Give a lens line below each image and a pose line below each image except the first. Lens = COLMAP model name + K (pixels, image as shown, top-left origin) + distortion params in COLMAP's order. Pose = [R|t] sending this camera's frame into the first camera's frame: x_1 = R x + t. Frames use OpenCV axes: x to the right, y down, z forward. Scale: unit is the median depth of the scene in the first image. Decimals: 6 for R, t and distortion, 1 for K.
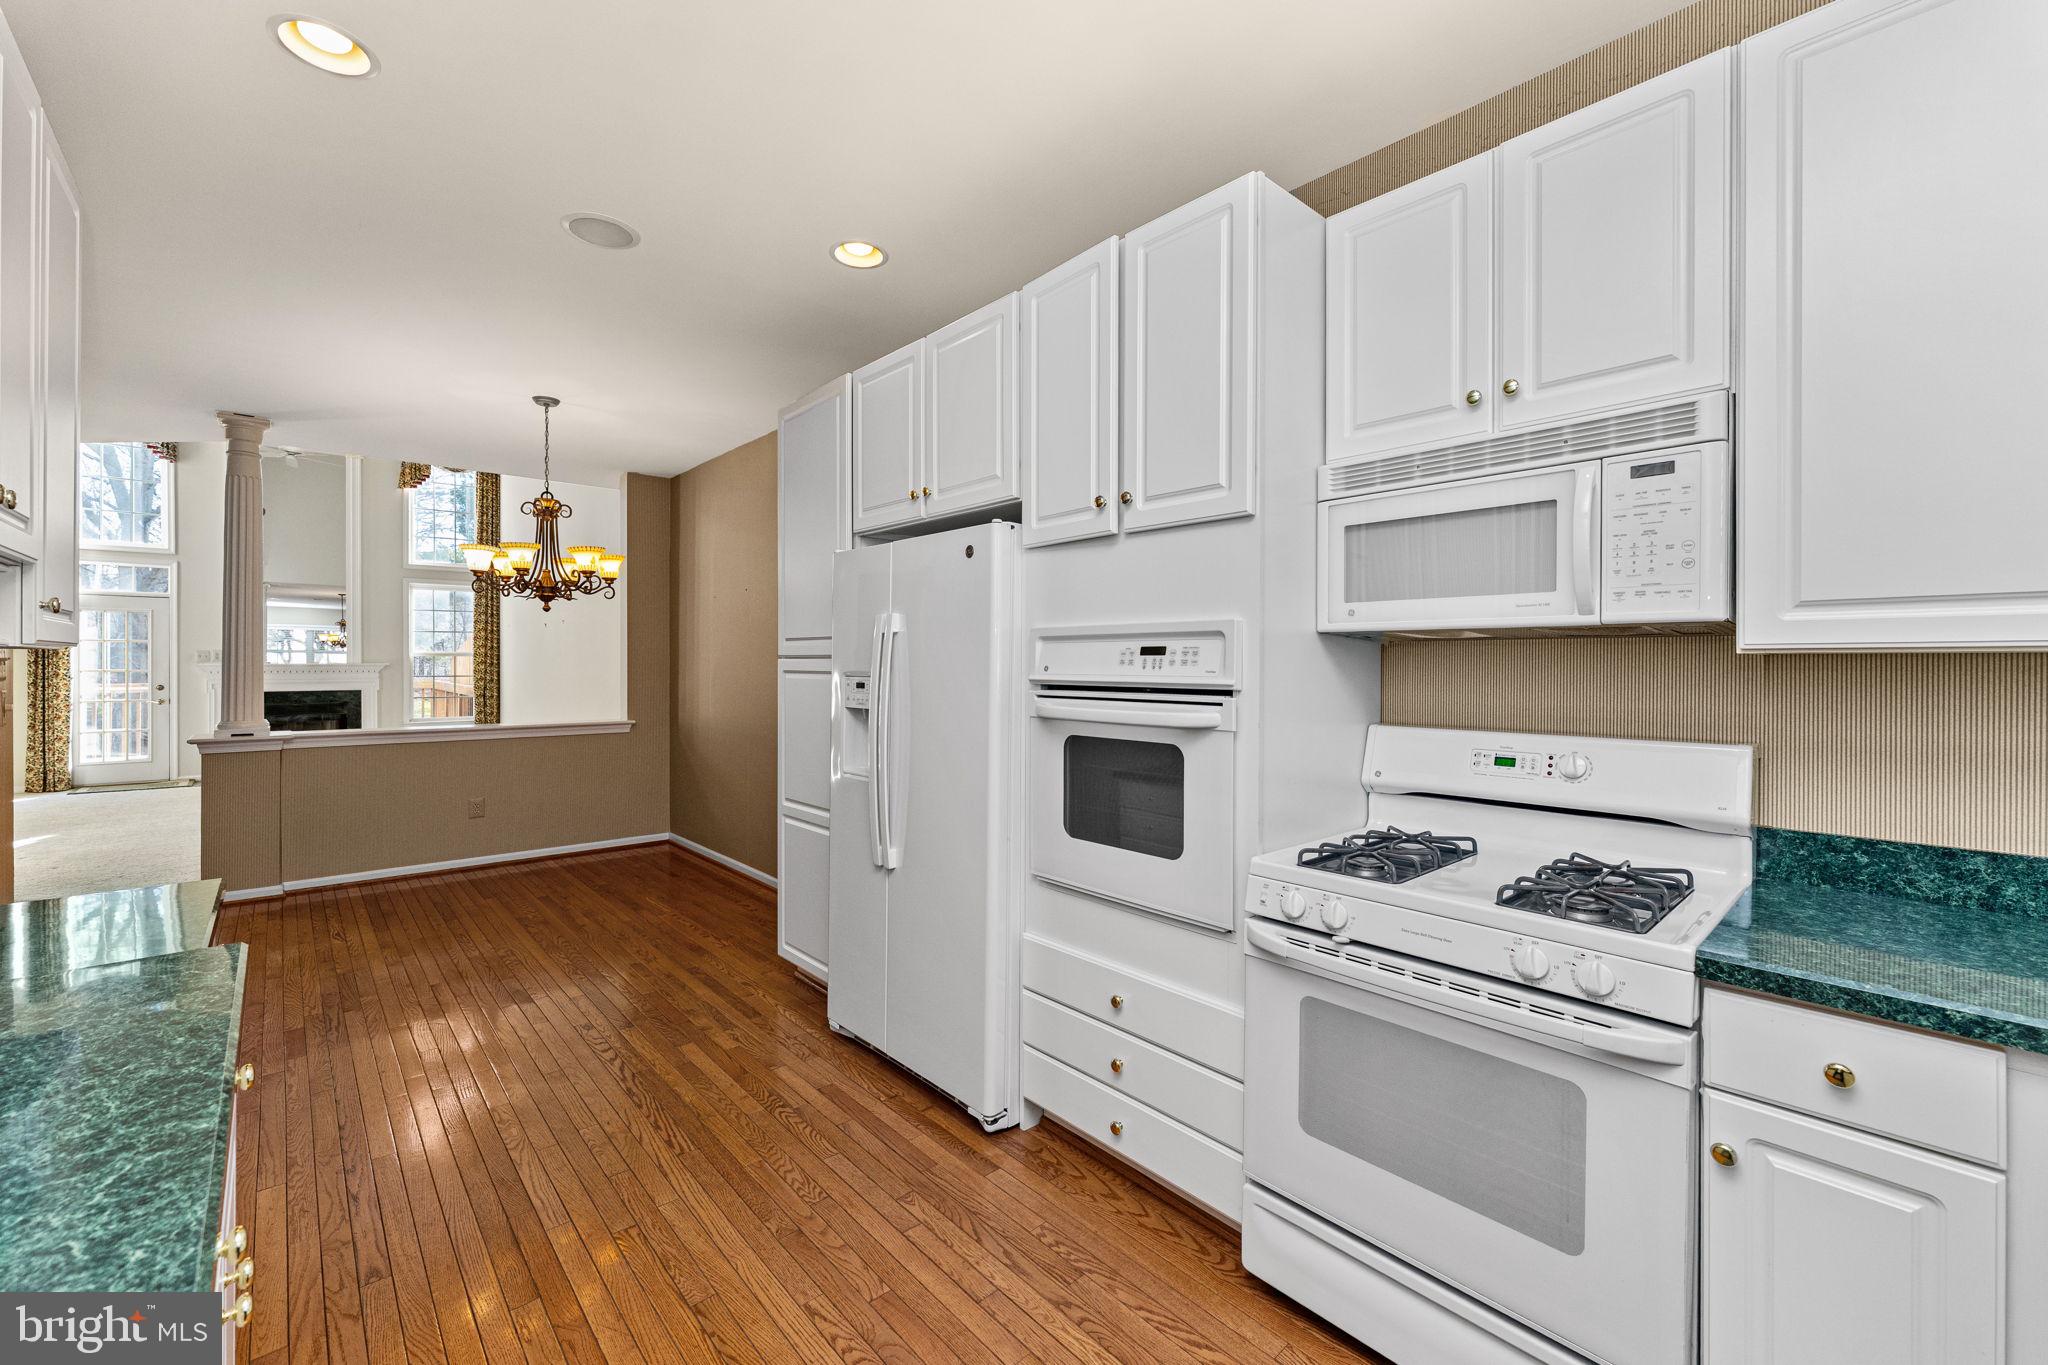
lens RADIAL K [[824.3, 0, 1025.5], [0, 824.3, 668.4], [0, 0, 1]] dist [-0.000505, -0.000554]
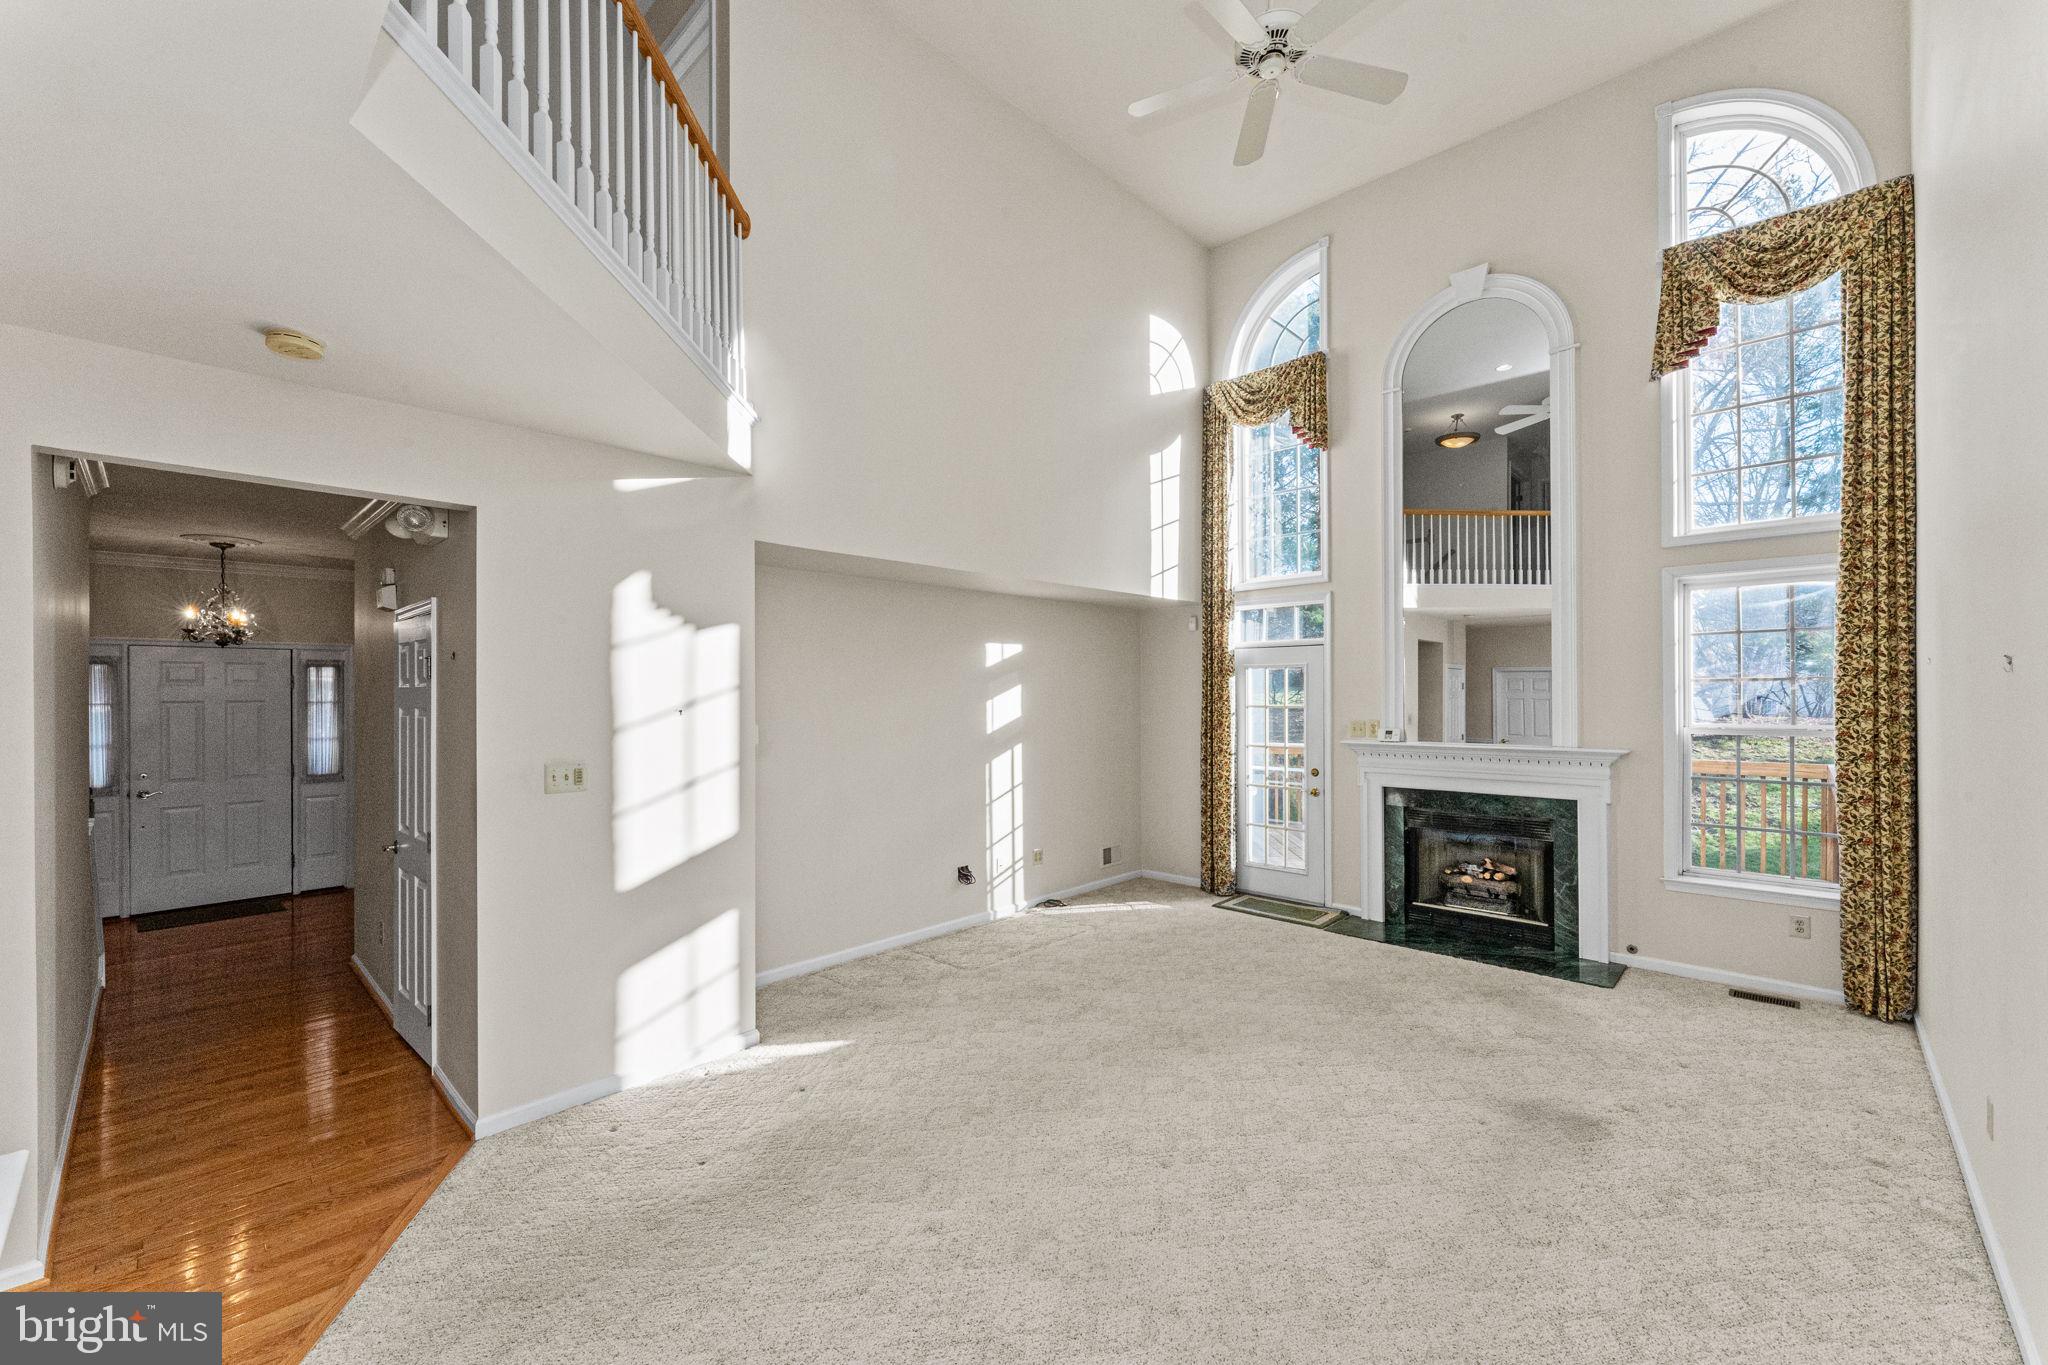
lens RADIAL K [[817.1, 0, 1023.8], [0, 817.1, 690.0], [0, 0, 1]] dist [-0.000477, -0.000169]
pose [[0.069125, -0.005458, -0.997593, -0.387184], [-0.001638, 0.999983, -0.005585, -0.045816], [0.997607, 0.002020, 0.069115, 0.741206]]
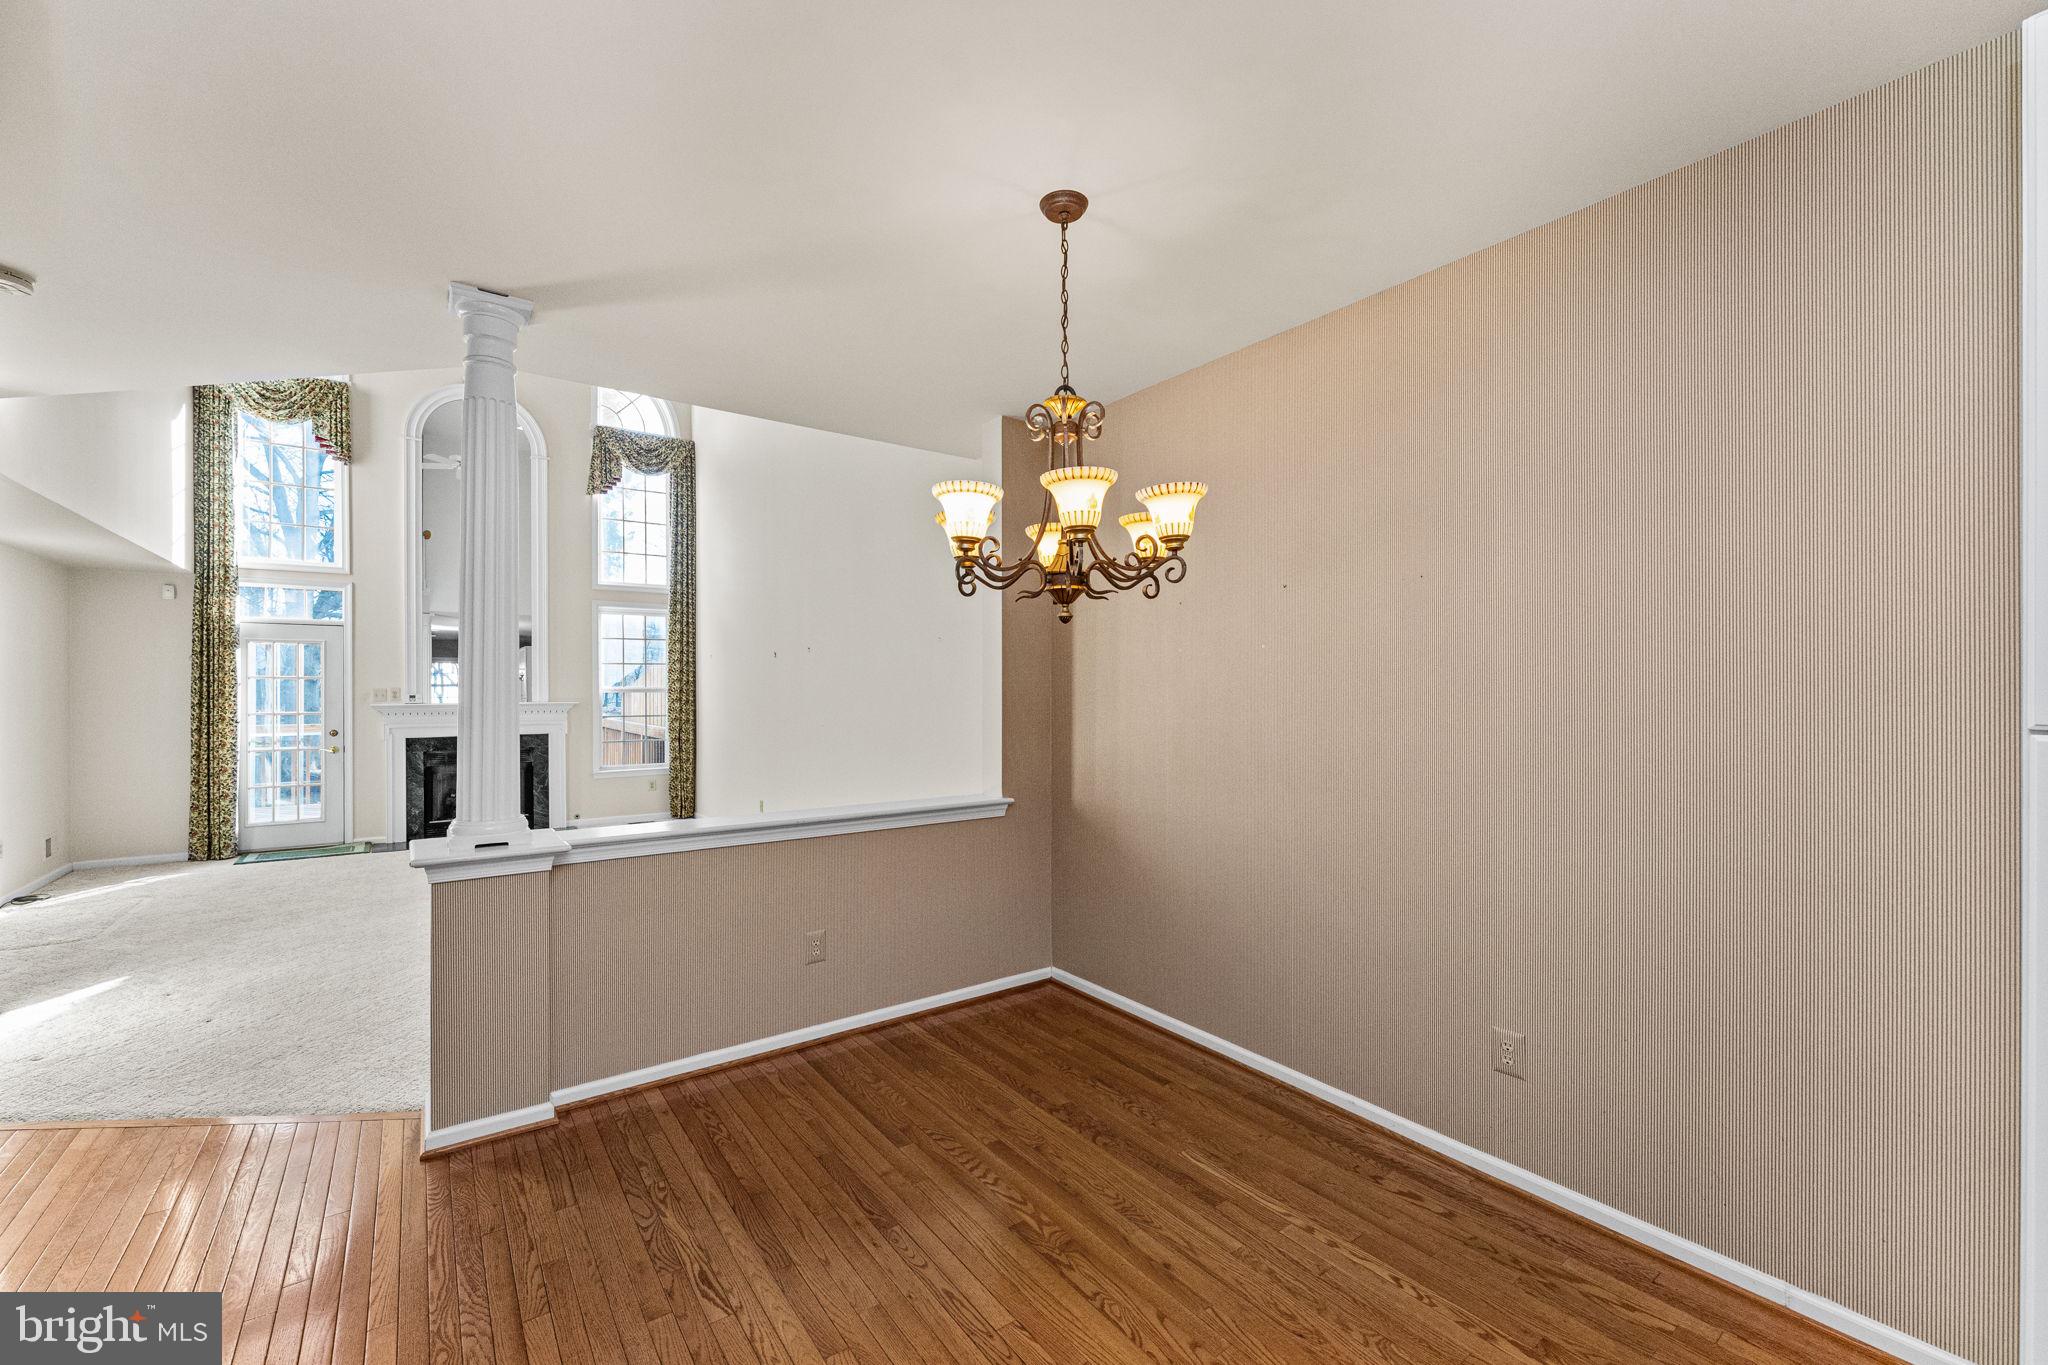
lens RADIAL K [[828.5, 0, 1024.2], [0, 828.5, 693.5], [0, 0, 1]] dist [0.000162, 0.000037]
pose [[0.994503, -0.004696, -0.104599, -0.277329], [0.004392, 0.999985, -0.003139, -0.011980], [0.104612, 0.002663, 0.994510, 0.246314]]
